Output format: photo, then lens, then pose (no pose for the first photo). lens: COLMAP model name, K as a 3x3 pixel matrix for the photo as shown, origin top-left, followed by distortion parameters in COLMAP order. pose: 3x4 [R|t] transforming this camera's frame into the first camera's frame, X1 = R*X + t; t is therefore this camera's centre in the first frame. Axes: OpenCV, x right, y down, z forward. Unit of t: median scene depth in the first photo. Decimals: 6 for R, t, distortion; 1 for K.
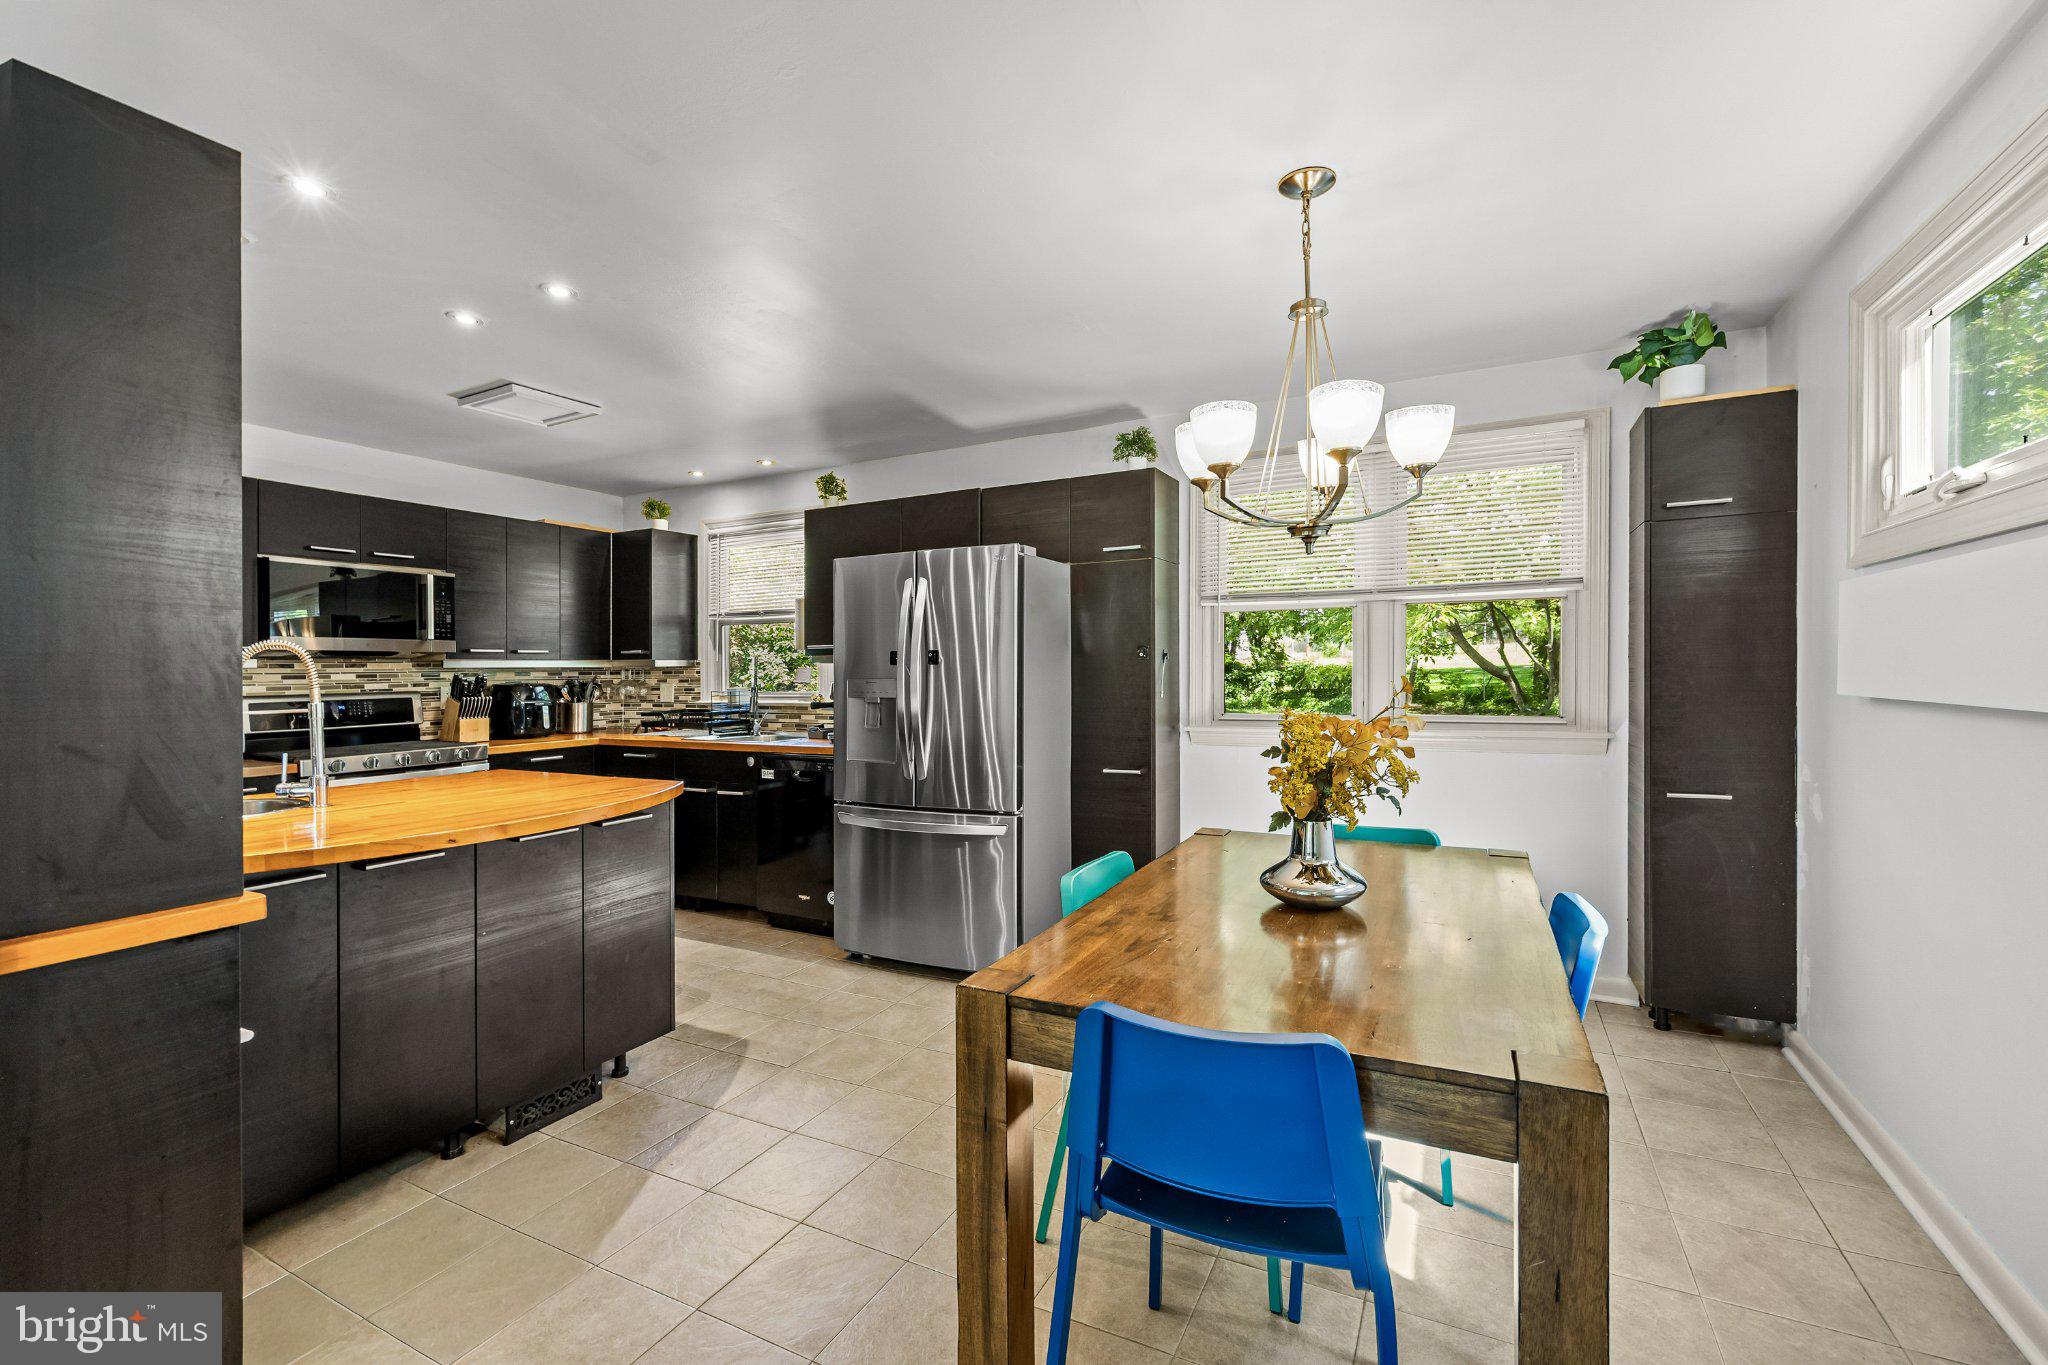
lens RADIAL K [[861.1, 0, 1025.2], [0, 861.1, 669.1], [0, 0, 1]] dist [0.000248, 0.000018]
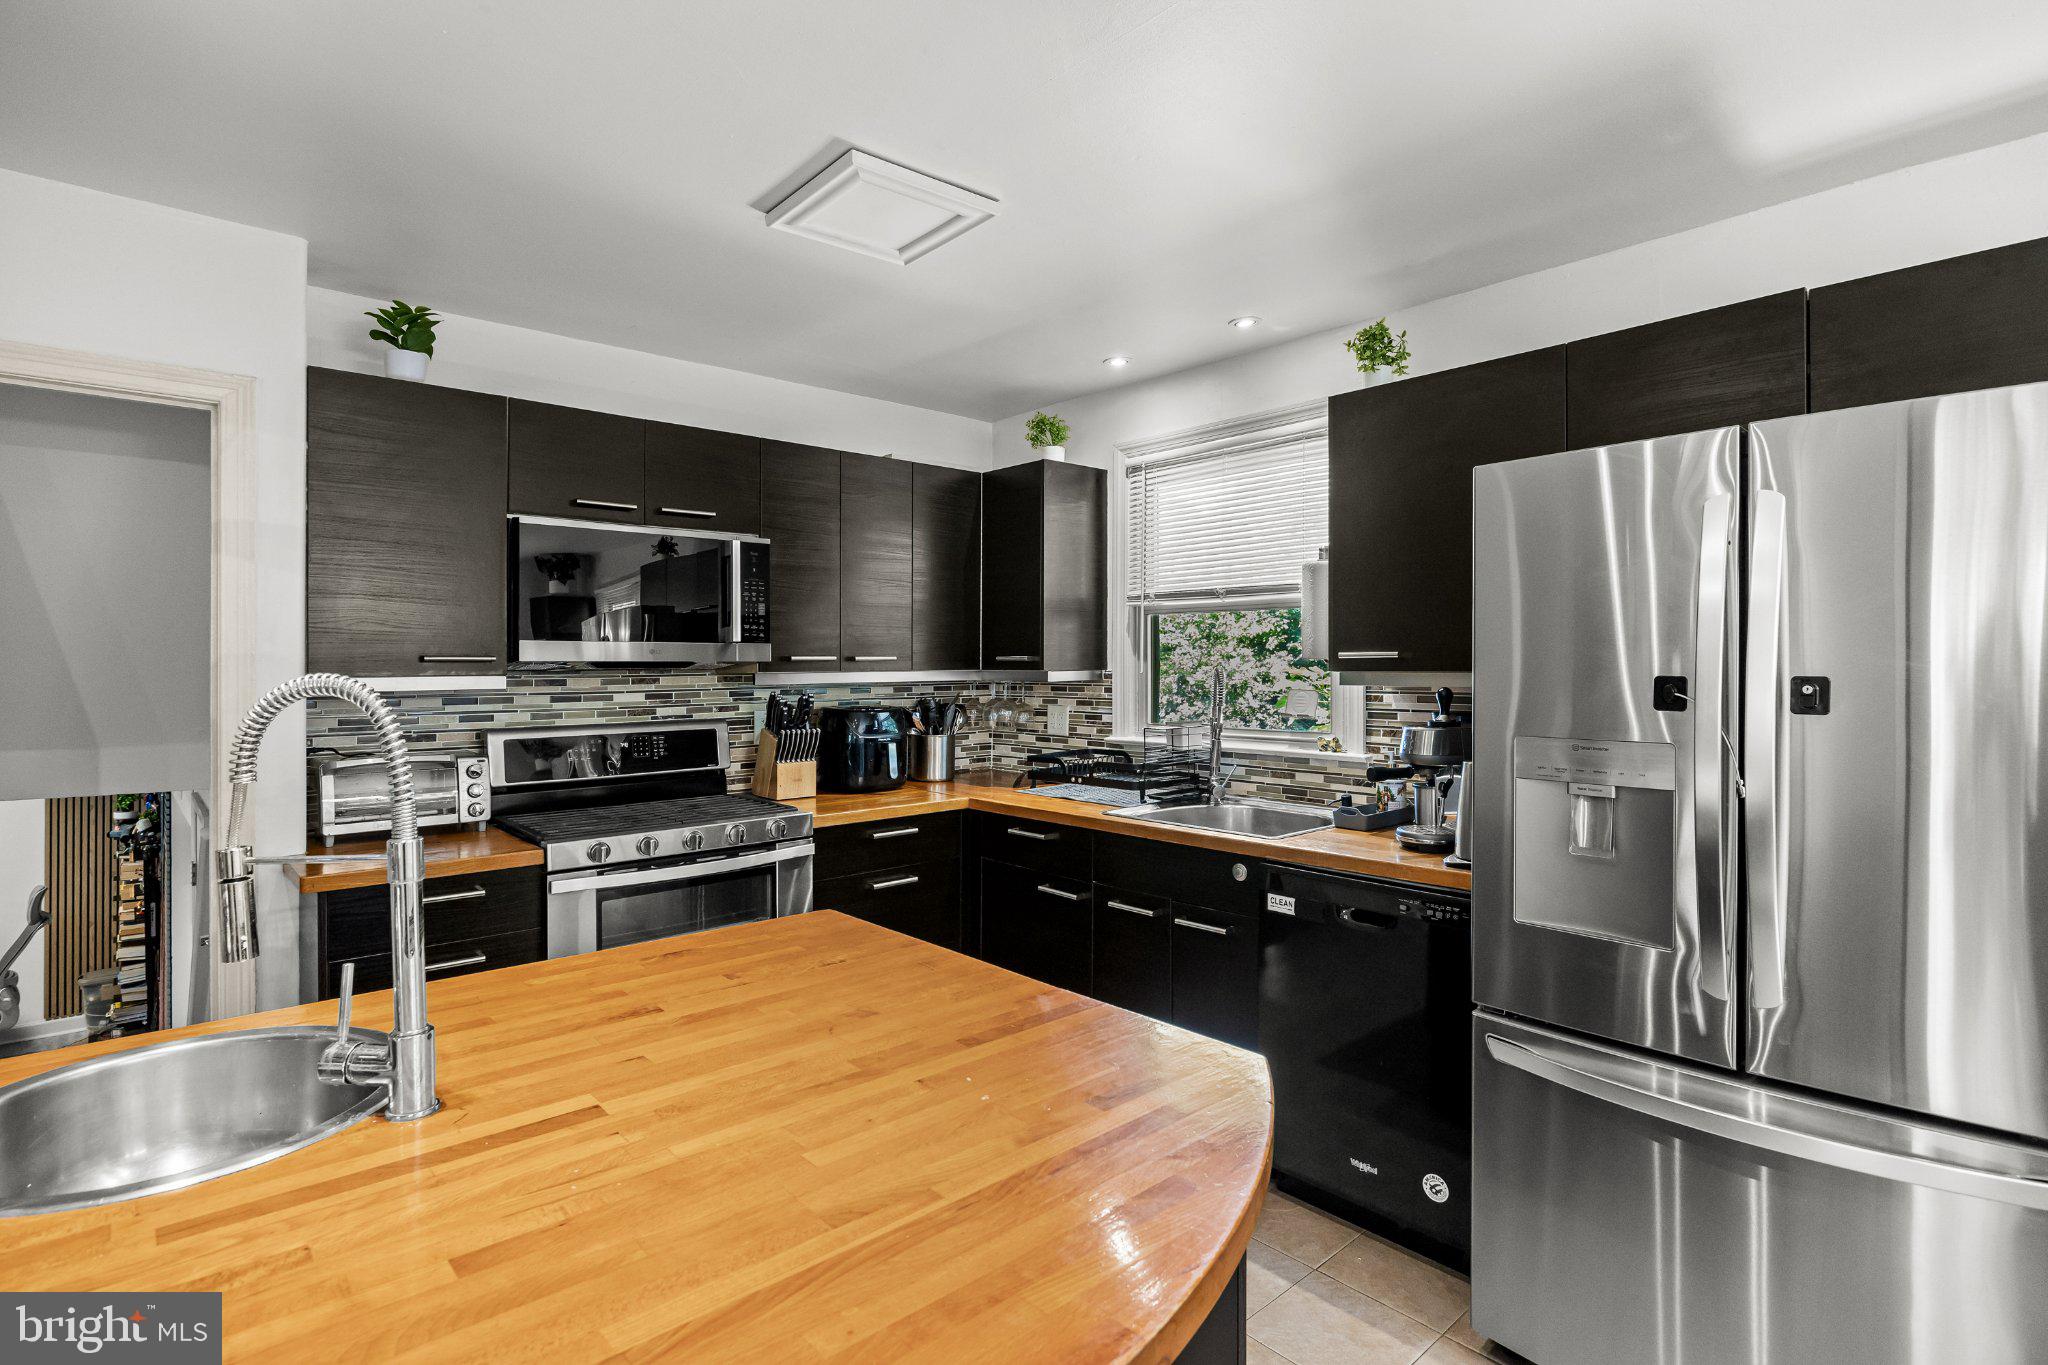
lens RADIAL K [[995.2, 0, 1016.1], [0, 995.2, 674.0], [0, 0, 1]] dist [0.002833, 0.000296]
pose [[0.933630, 0.011083, -0.358068, -0.204214], [-0.005927, 0.999862, 0.015492, -0.020761], [0.358191, -0.012341, 0.933567, 0.338295]]
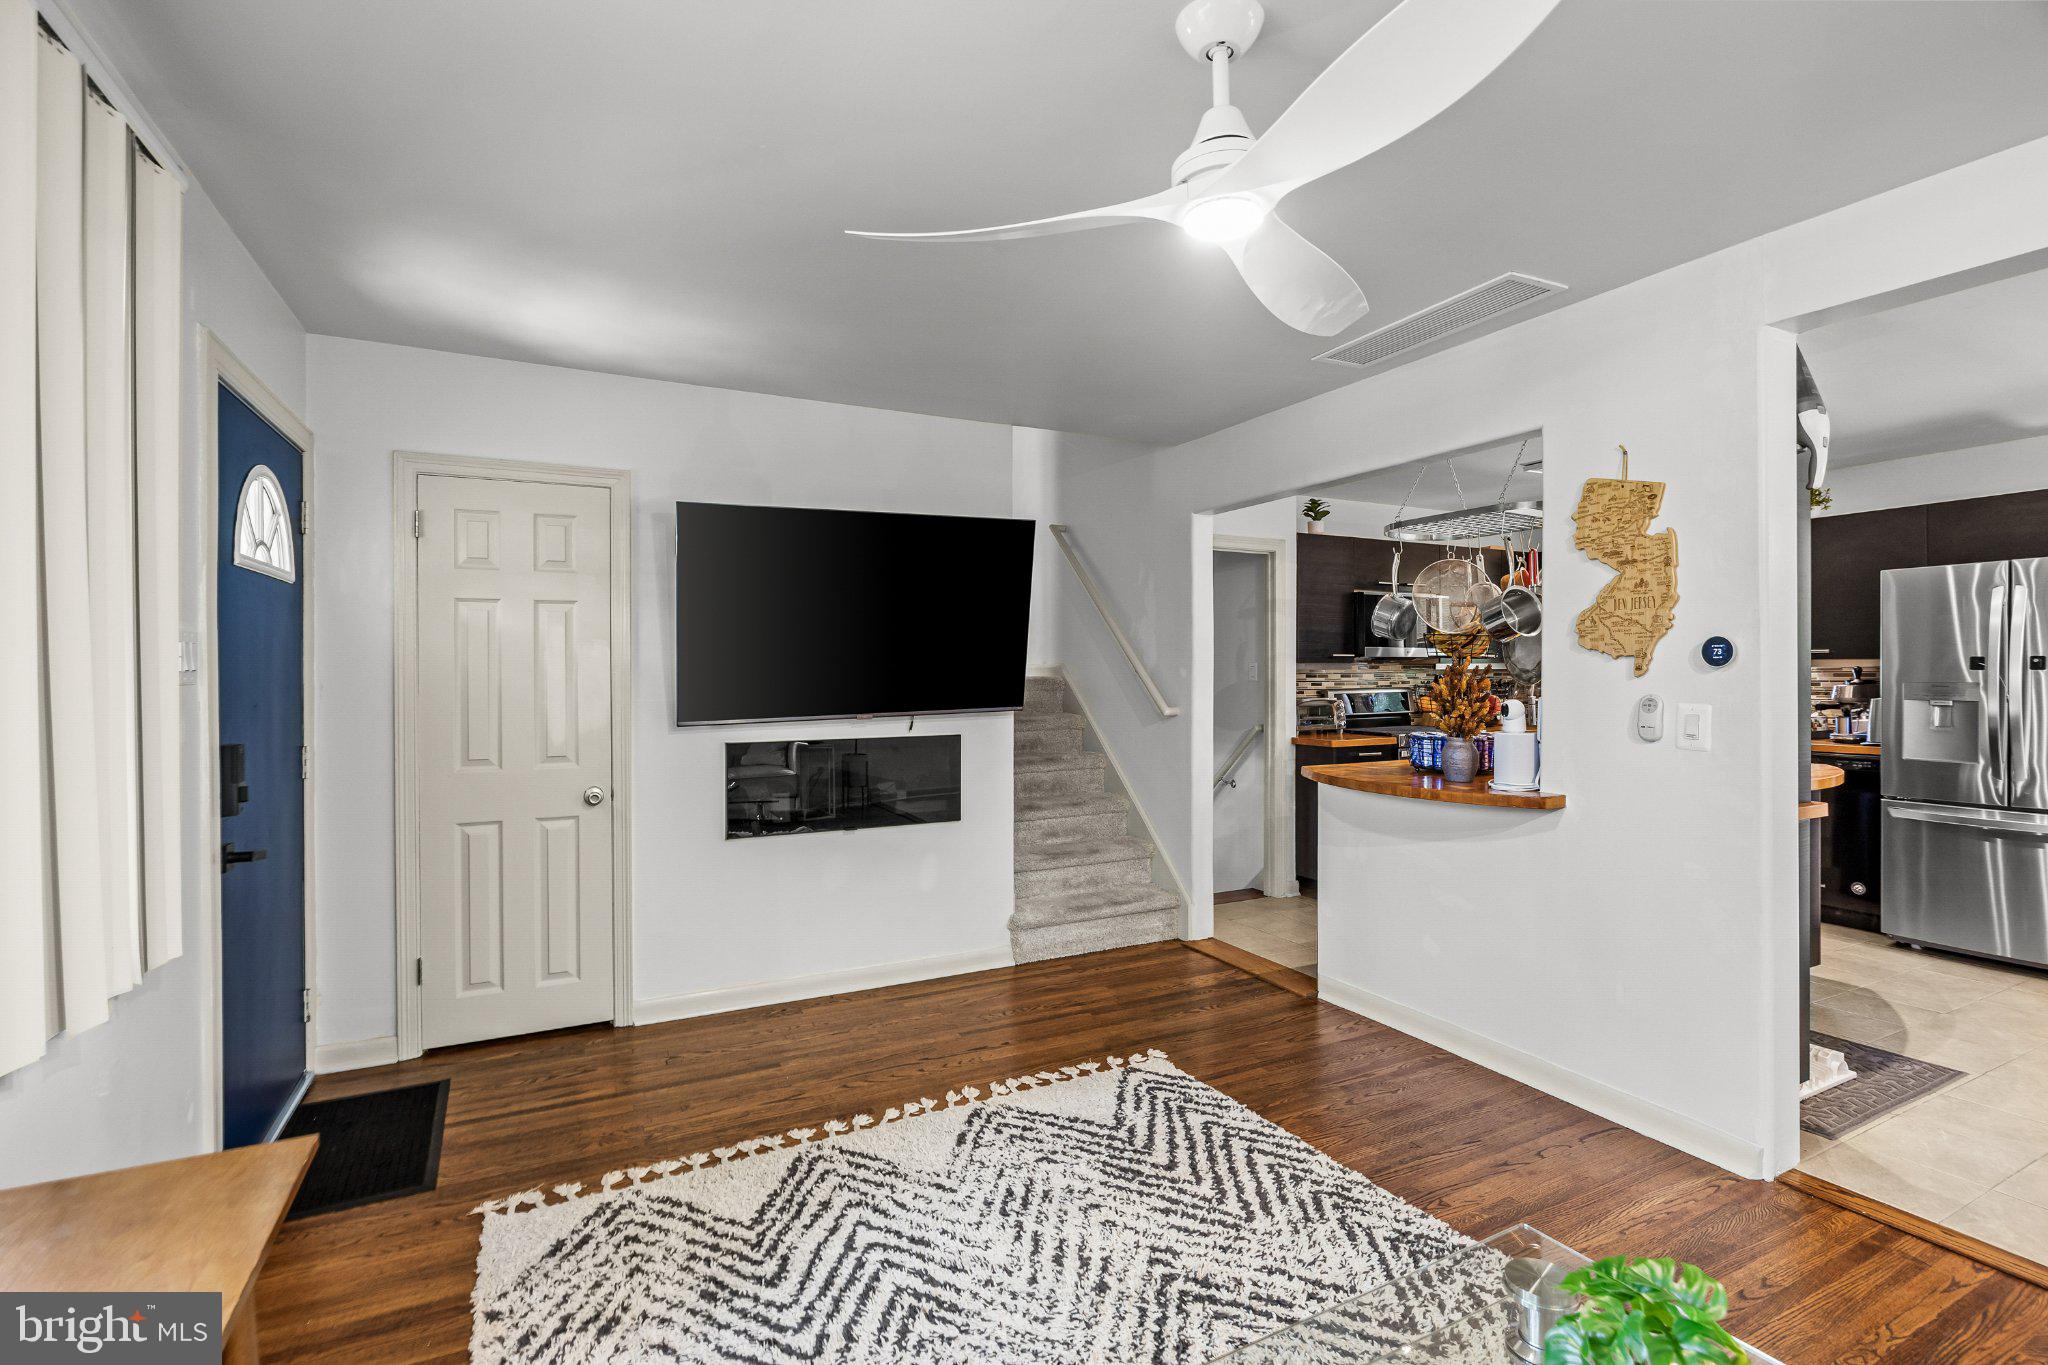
lens RADIAL K [[943.6, 0, 1030.4], [0, 943.6, 679.1], [0, 0, 1]] dist [-0.003717, -0.000324]
pose [[0.816476, 0.011440, -0.577267, -0.325668], [-0.004987, 0.999906, 0.012763, -0.001846], [0.577358, -0.007542, 0.816456, -0.456237]]
